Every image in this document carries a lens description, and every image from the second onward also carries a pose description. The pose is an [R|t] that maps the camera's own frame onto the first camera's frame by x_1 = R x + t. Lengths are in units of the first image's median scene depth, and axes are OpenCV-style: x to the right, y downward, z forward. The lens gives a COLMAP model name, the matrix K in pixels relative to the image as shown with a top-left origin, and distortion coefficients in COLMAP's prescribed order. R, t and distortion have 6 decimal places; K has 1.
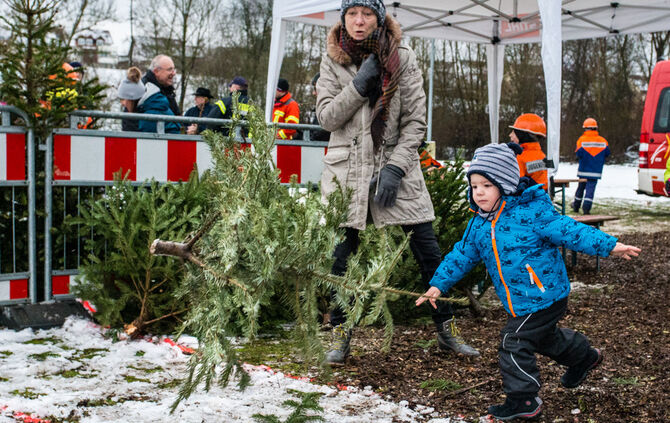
lens RADIAL K [[1036.4, 0, 315.4], [0, 1036.4, 192.5], [0, 0, 1]] dist [0.011409, 0.000000]
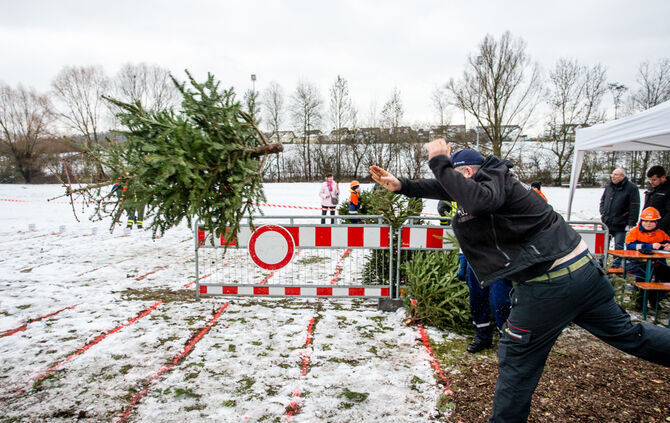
lens RADIAL K [[456.2, 0, 310.9], [0, 456.2, 211.2], [0, 0, 1]] dist [-0.011802, 0.011668]
pose [[0.652600, 0.035993, -0.756847, 0.396497], [-0.007077, 0.999117, 0.041413, -0.136972], [0.757669, -0.021669, 0.652279, 0.189033]]
